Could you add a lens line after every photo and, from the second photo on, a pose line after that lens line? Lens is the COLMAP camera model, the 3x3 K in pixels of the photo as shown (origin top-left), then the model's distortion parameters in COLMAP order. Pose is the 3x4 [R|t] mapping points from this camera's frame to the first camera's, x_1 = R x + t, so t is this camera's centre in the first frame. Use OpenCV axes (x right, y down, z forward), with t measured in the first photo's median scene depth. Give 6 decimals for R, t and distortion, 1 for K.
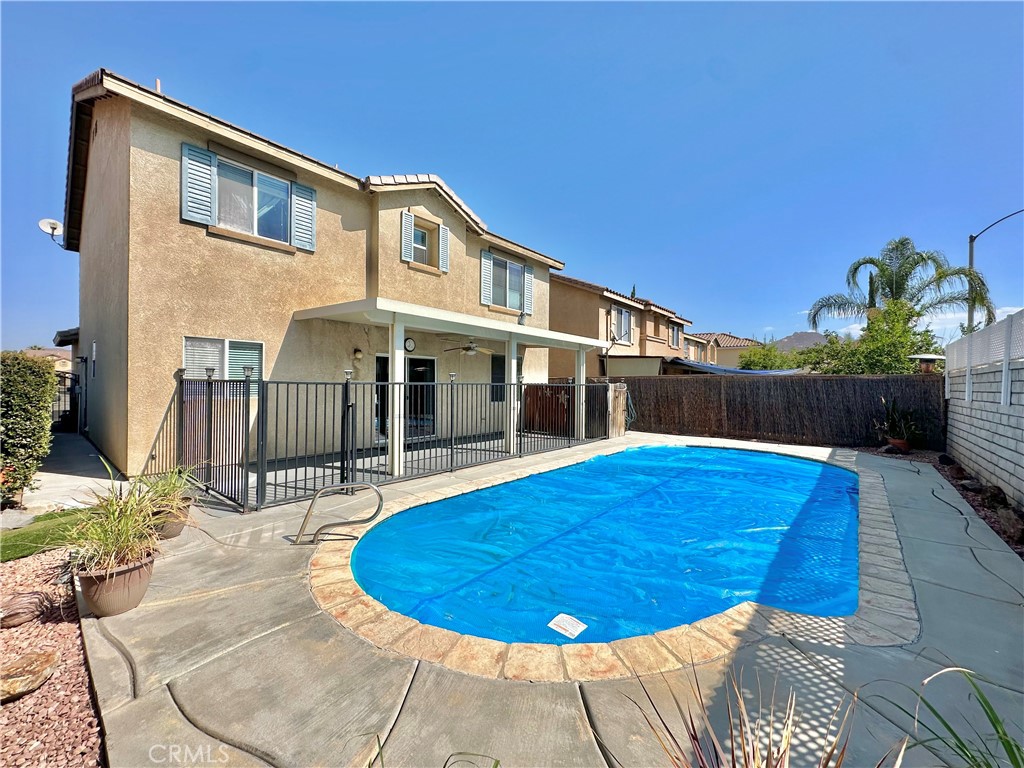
lens RADIAL K [[408.7, 0, 512.0], [0, 408.7, 384.0], [0, 0, 1]] dist [-0.002163, -0.000165]
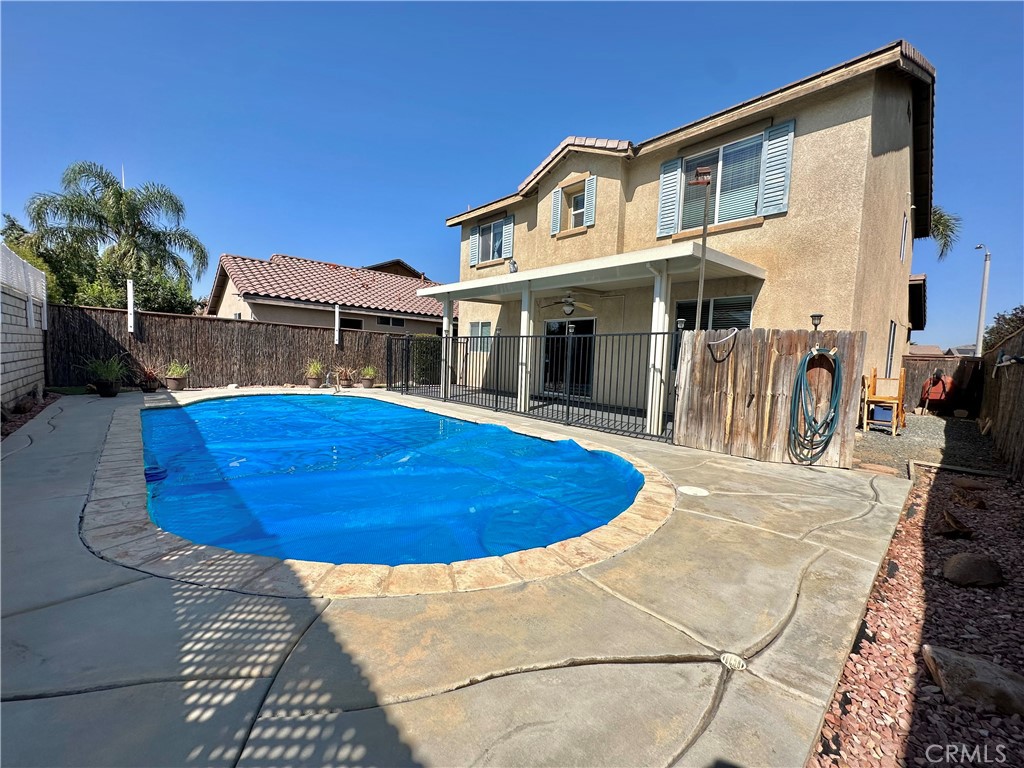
lens RADIAL K [[447.1, 0, 512.0], [0, 447.1, 384.0], [0, 0, 1]] dist [0.000016, 0.000089]
pose [[-0.154619, 0.033917, -0.987392, 0.907681], [-0.046054, 0.998077, 0.041496, 0.057047], [0.986900, 0.051890, -0.152760, 1.014084]]
